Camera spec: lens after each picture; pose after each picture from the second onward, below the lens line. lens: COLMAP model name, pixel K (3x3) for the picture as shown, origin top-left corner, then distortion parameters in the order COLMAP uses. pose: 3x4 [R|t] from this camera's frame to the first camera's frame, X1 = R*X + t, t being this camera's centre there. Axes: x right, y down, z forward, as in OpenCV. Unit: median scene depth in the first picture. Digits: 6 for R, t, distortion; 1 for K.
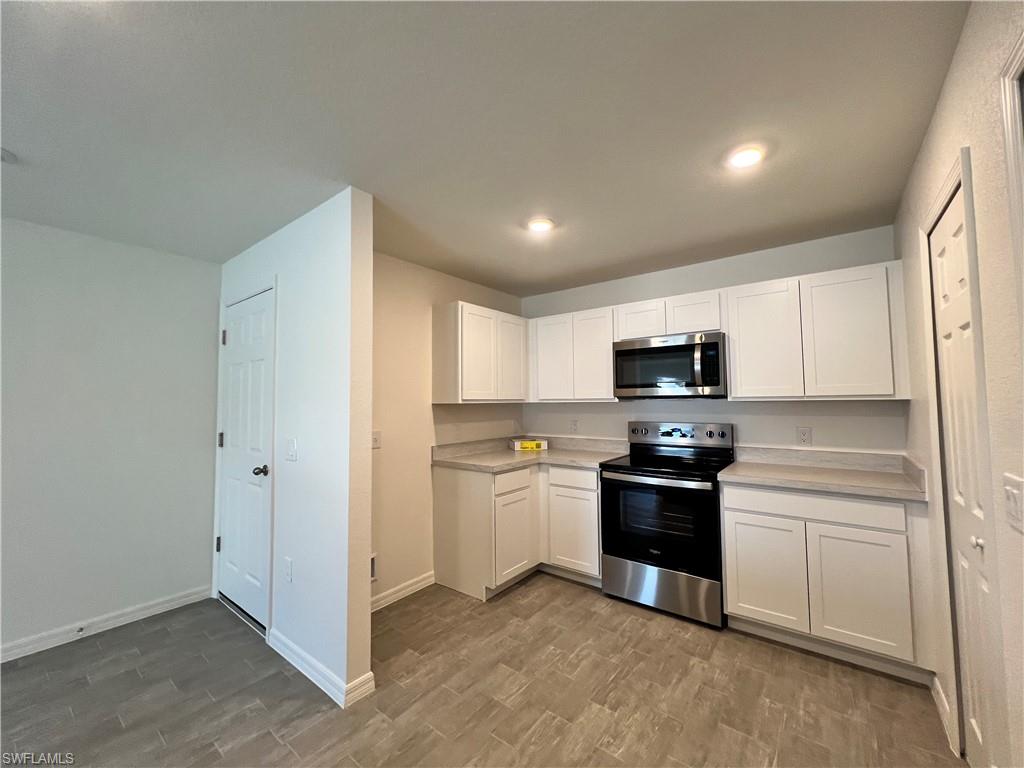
lens RADIAL K [[406.7, 0, 512.0], [0, 406.7, 384.0], [0, 0, 1]] dist [-0.009524, -0.000100]
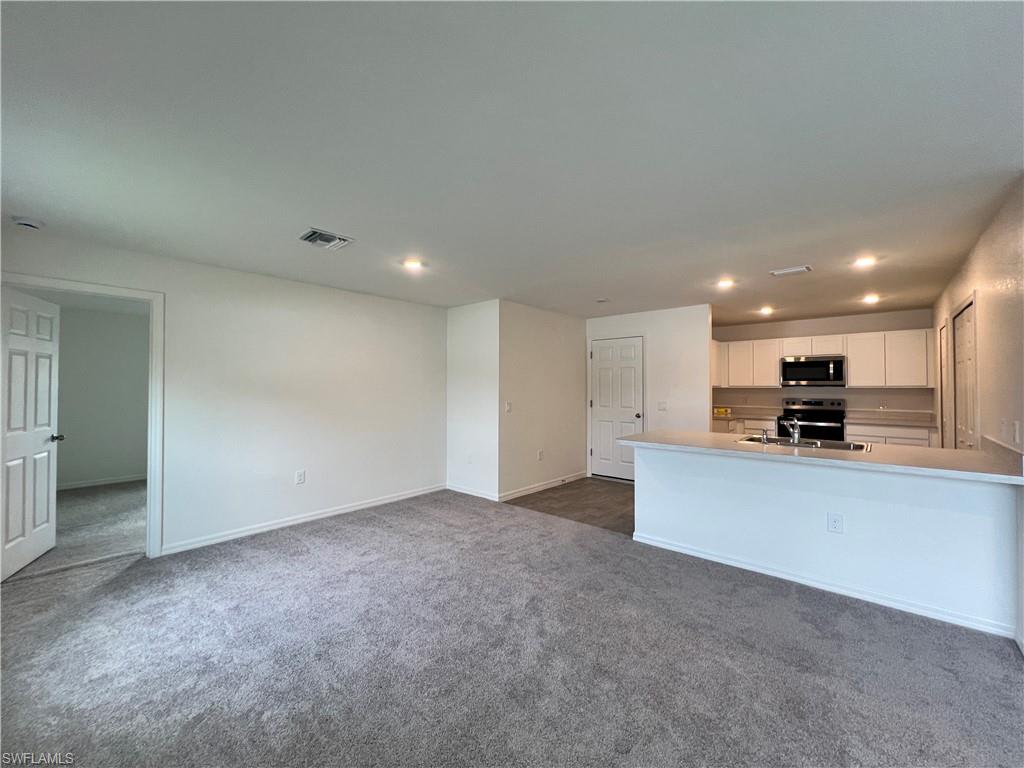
lens RADIAL K [[406.7, 0, 512.0], [0, 406.7, 384.0], [0, 0, 1]] dist [-0.009524, -0.000100]
pose [[0.997432, 0.009229, -0.071023, -1.052939], [-0.006335, 0.999145, 0.040867, -0.051880], [0.071339, -0.040312, 0.996637, -1.221989]]
